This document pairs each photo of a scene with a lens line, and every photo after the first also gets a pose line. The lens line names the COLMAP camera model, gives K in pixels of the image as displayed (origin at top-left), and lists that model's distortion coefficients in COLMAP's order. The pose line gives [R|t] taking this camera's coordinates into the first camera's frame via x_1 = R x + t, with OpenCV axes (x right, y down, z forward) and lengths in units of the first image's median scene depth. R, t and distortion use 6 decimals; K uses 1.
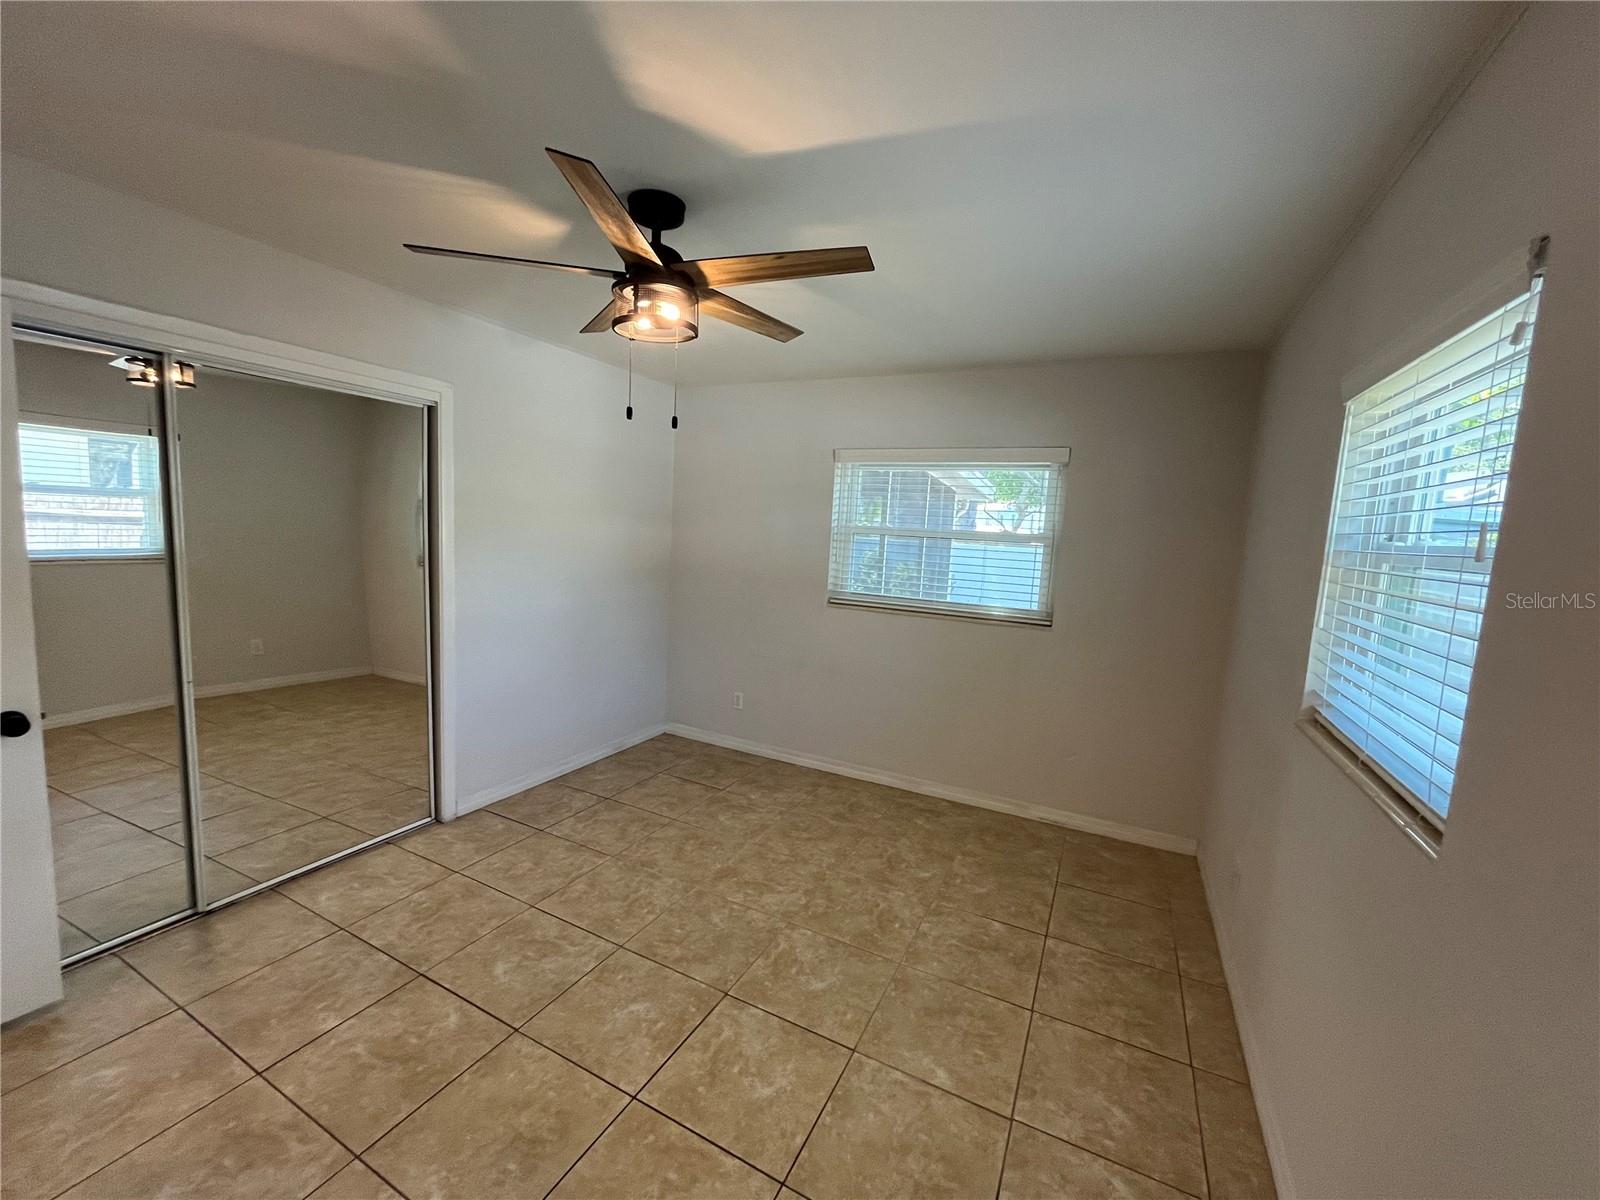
lens RADIAL K [[642.0, 0, 794.0], [0, 642.0, 601.1], [0, 0, 1]] dist [0.000385, -0.000735]
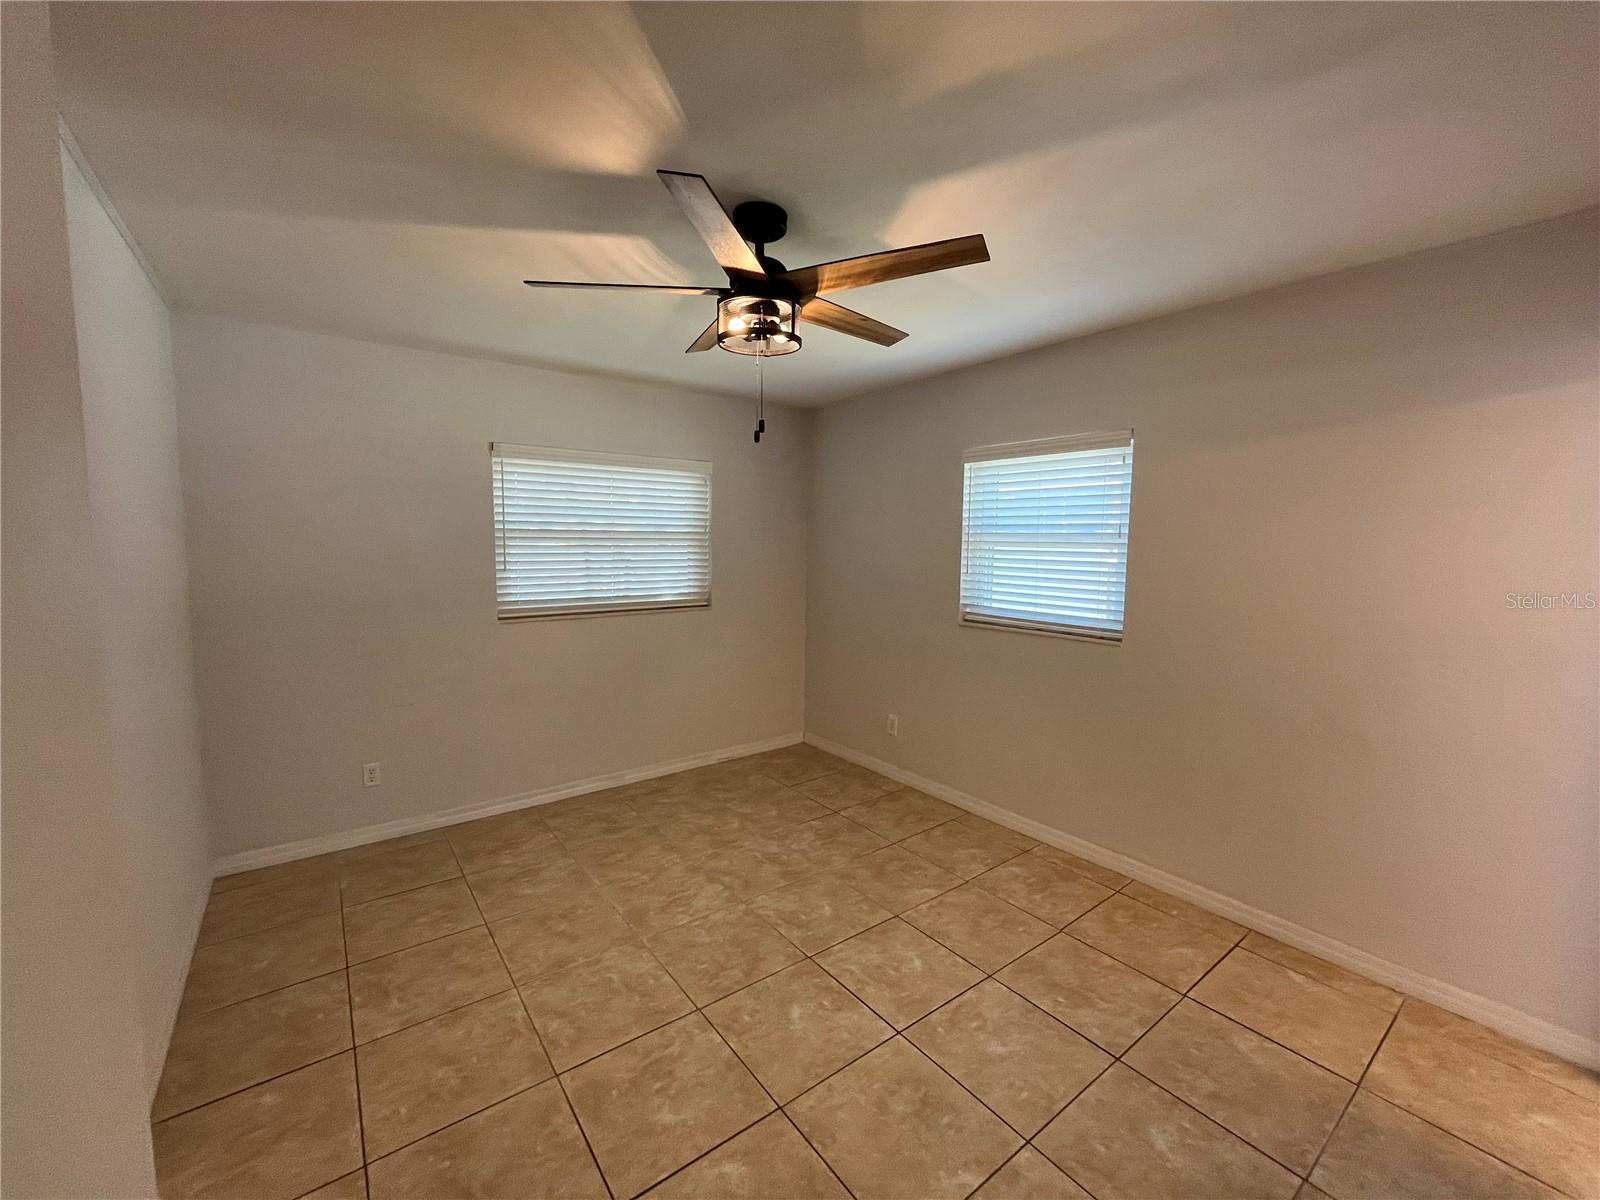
lens RADIAL K [[642.0, 0, 792.5], [0, 642.0, 599.0], [0, 0, 1]] dist [0.000385, -0.000735]
pose [[0.446466, -0.131015, 0.885157, -0.750254], [0.118504, 0.989167, 0.086638, -0.073724], [-0.886919, 0.066214, 0.457155, 0.351472]]
